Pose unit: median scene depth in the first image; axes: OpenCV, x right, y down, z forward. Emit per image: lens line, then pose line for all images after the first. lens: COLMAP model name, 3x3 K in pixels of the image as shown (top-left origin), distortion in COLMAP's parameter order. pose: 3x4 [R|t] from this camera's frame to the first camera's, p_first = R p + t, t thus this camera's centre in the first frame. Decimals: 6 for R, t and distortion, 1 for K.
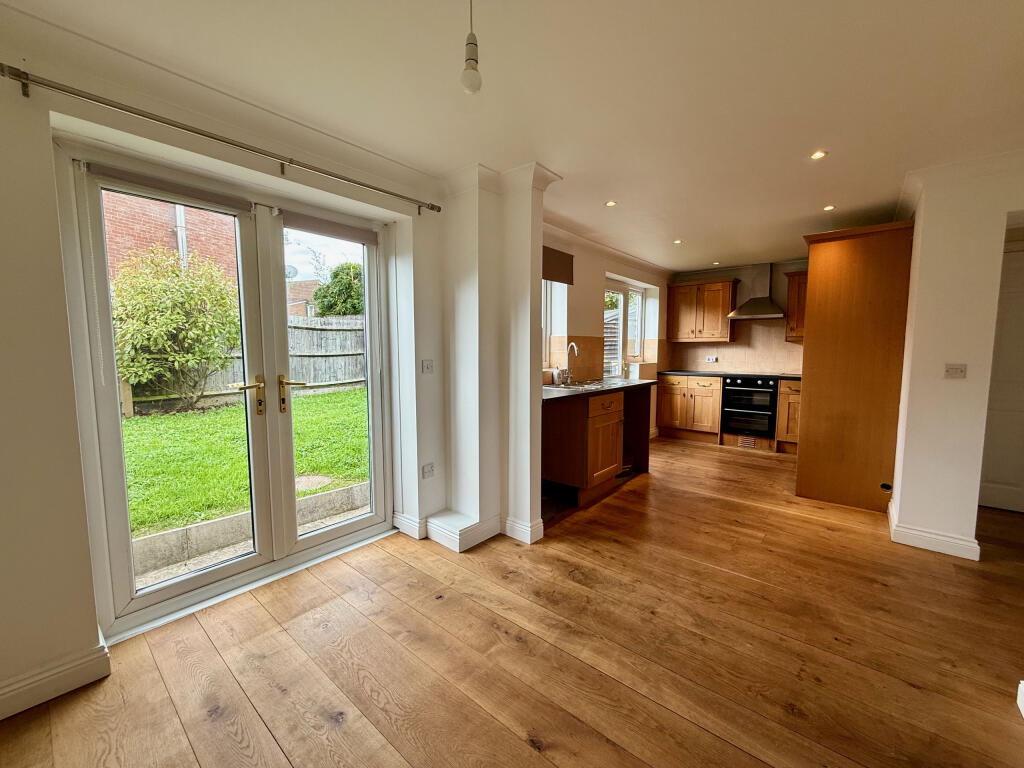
lens RADIAL K [[414.0, 0, 512.0], [0, 414.0, 384.0], [0, 0, 1]] dist [-0.000543, -0.000073]
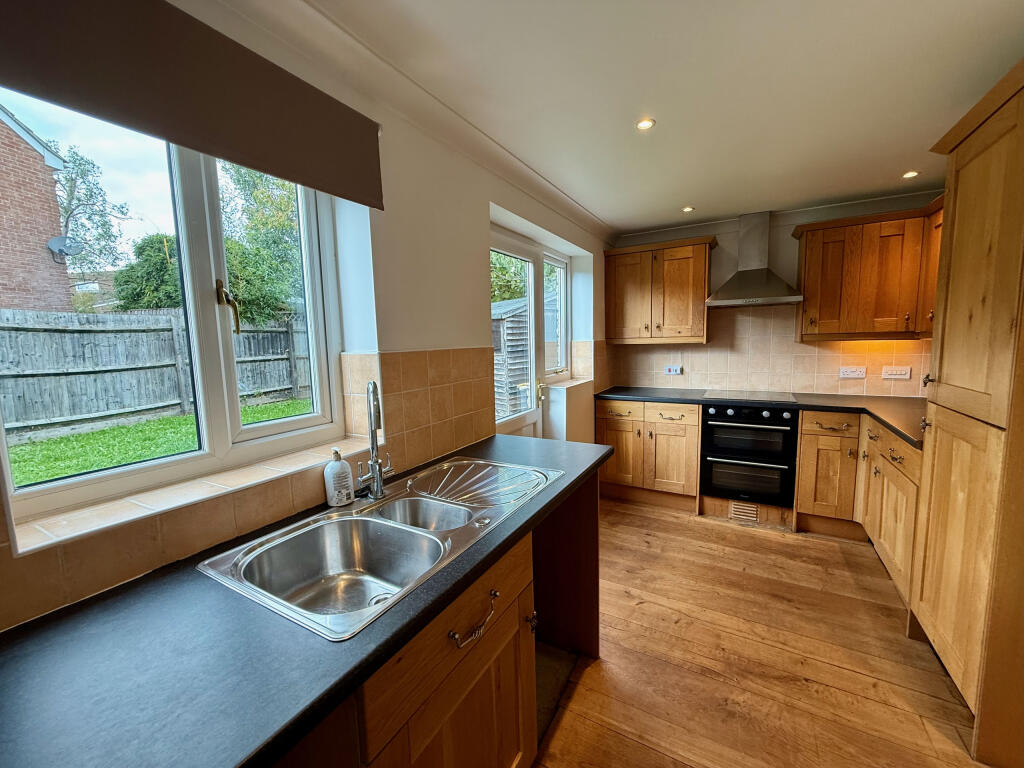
lens RADIAL K [[413.1, 0, 517.7], [0, 413.1, 384.3], [0, 0, 1]] dist [-0.000799, 0.000057]
pose [[0.980741, -0.046260, 0.189754, 0.128645], [0.042309, 0.998796, 0.024821, -0.065953], [-0.190674, -0.016315, 0.981518, 0.434650]]
